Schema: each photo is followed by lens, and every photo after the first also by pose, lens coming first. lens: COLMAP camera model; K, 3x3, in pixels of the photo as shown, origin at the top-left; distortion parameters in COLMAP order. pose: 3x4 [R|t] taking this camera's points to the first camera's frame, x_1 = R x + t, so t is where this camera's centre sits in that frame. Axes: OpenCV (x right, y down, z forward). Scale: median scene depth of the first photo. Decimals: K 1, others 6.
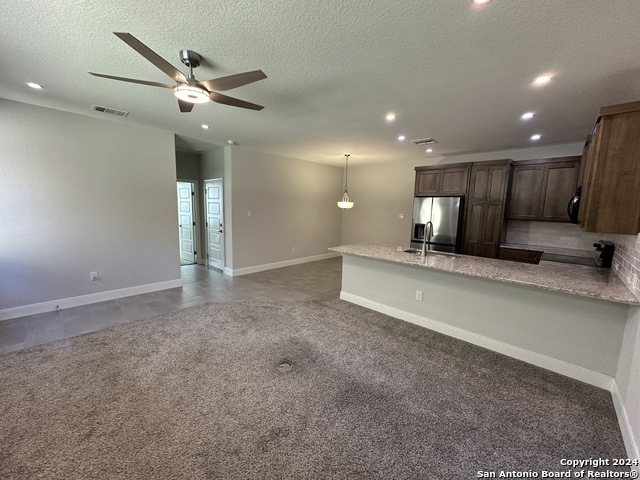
lens RADIAL K [[254.9, 0, 320.1], [0, 254.9, 238.4], [0, 0, 1]] dist [-0.004460, 0.000300]
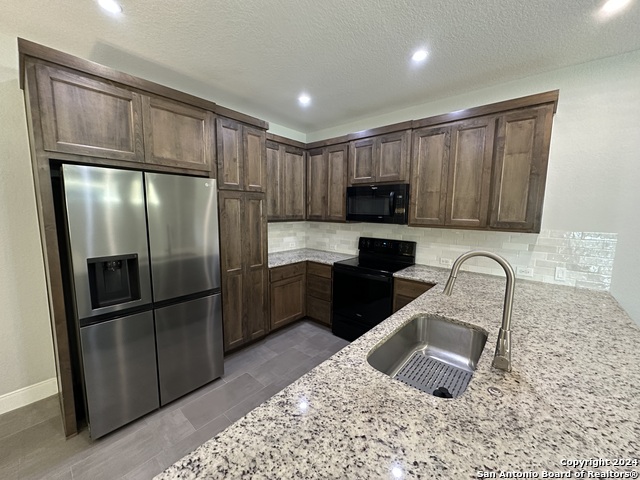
lens RADIAL K [[254.9, 0, 320.3], [0, 254.9, 239.7], [0, 0, 1]] dist [-0.004460, 0.000300]
pose [[-0.050581, -0.142762, 0.988464, 0.109863], [0.107769, 0.983171, 0.147513, -0.116731], [-0.992888, 0.113987, -0.034344, 0.950283]]
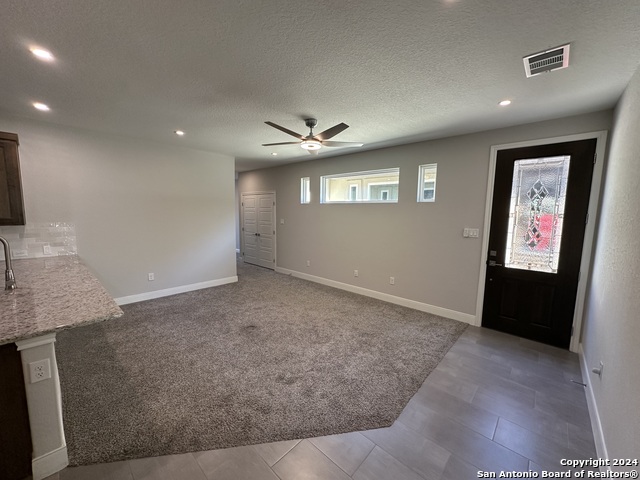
lens RADIAL K [[254.9, 0, 324.4], [0, 254.9, 237.6], [0, 0, 1]] dist [-0.004460, 0.000300]
pose [[-0.998616, -0.039200, -0.035072, -0.262853], [-0.046062, 0.973664, 0.223285, -0.179175], [0.025396, 0.224591, -0.974122, 1.253550]]
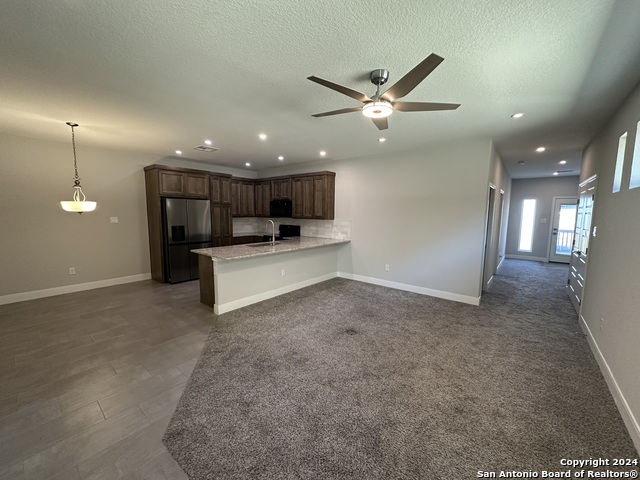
lens RADIAL K [[254.9, 0, 319.6], [0, 254.9, 240.3], [0, 0, 1]] dist [-0.004460, 0.000300]
pose [[-0.074529, -0.137275, 0.987725, -0.763181], [0.108388, 0.983497, 0.144865, -0.105247], [-0.991311, 0.117854, -0.058420, 0.654138]]
